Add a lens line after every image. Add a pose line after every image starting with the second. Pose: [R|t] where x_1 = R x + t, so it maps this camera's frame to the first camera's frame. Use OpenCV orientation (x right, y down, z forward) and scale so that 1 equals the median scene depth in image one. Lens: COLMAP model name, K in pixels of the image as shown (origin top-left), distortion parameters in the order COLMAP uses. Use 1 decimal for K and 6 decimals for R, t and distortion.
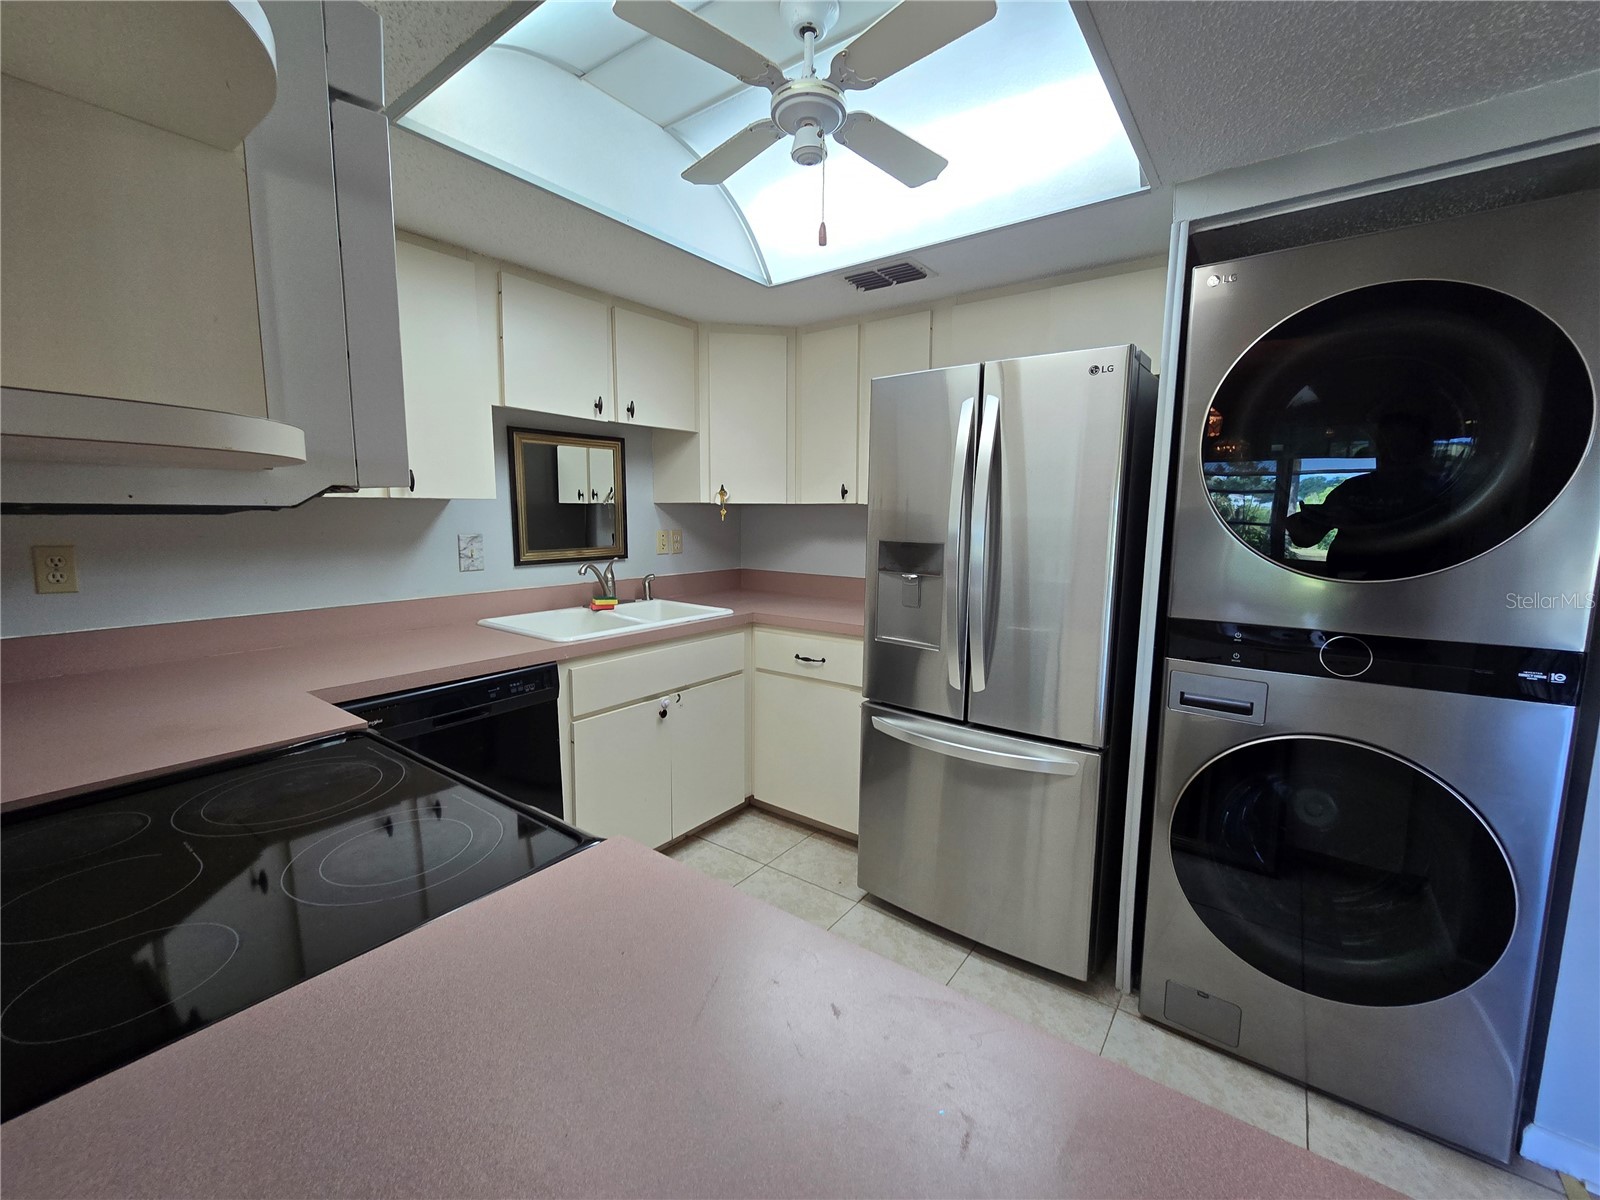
lens RADIAL K [[658.4, 0, 801.0], [0, 658.4, 593.8], [0, 0, 1]] dist [-0.001354, 0.000273]
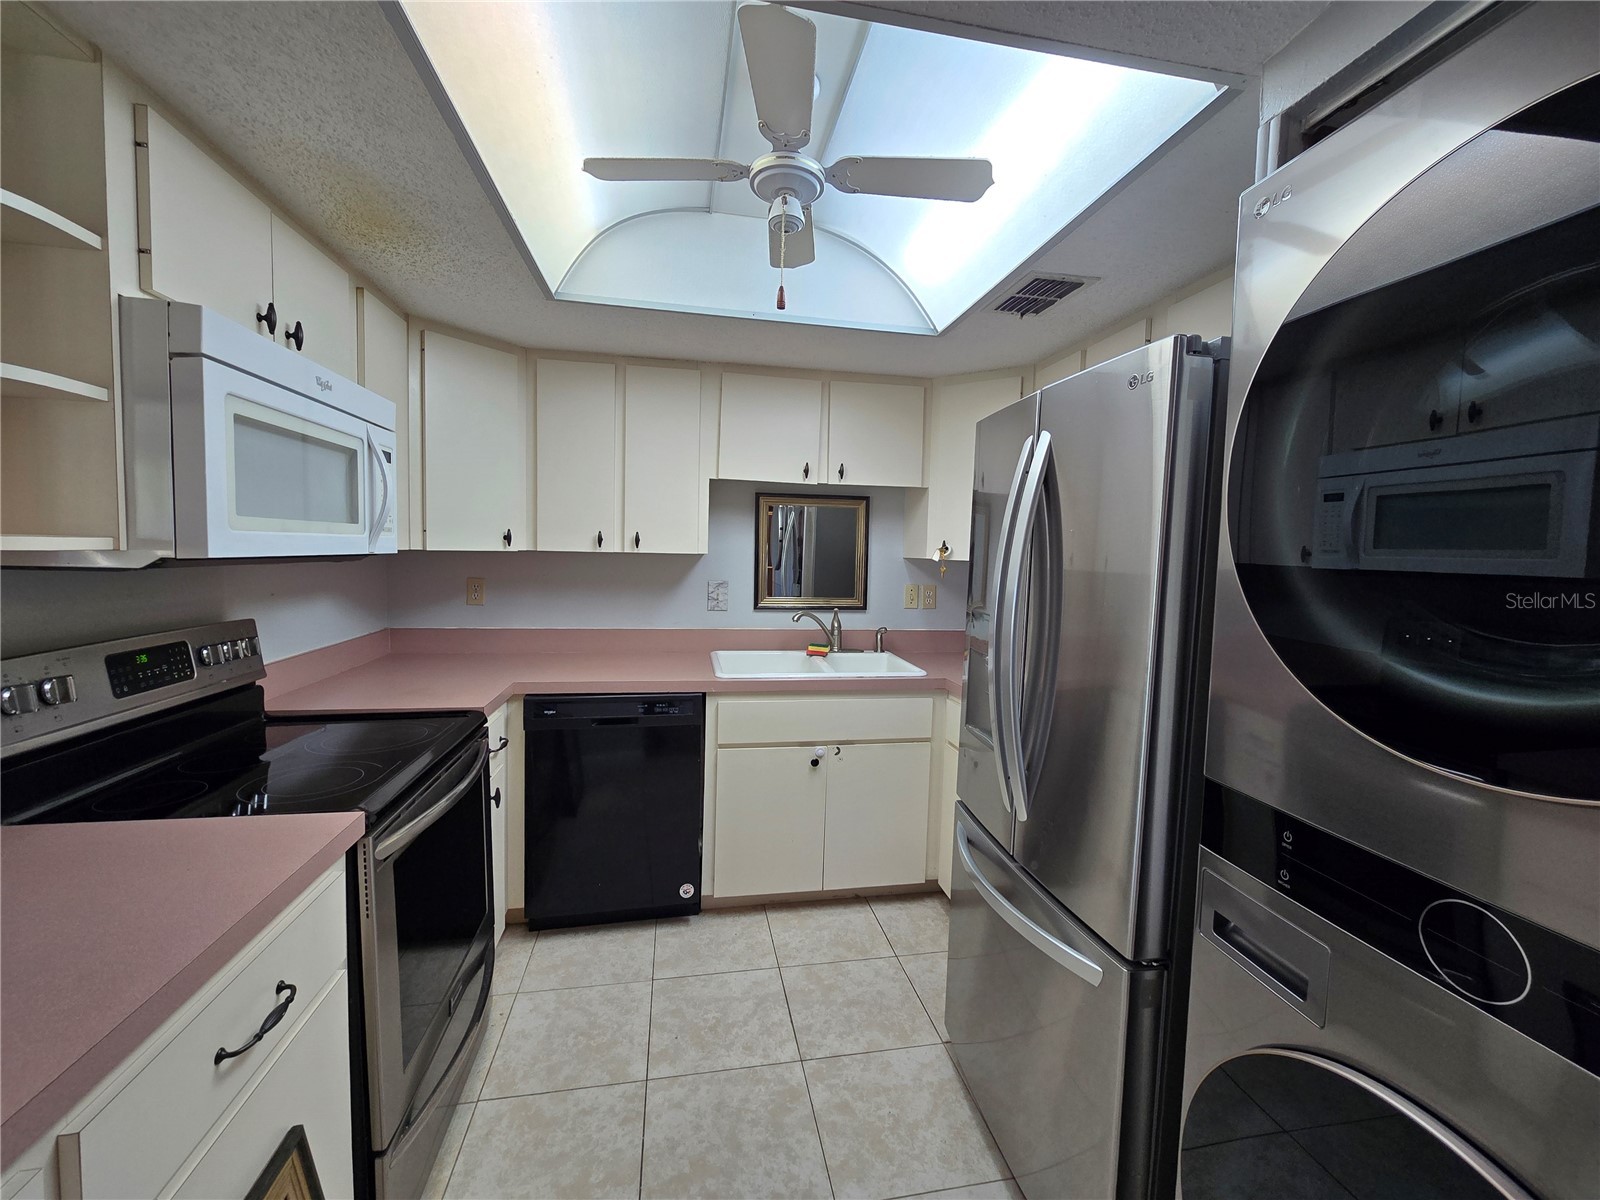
lens RADIAL K [[658.4, 0, 808.3], [0, 658.4, 591.9], [0, 0, 1]] dist [-0.001354, 0.000273]
pose [[0.735180, 0.055198, -0.675620, 0.443689], [-0.104796, 0.993952, -0.032829, -0.046032], [0.669722, 0.094938, 0.736518, 0.199729]]
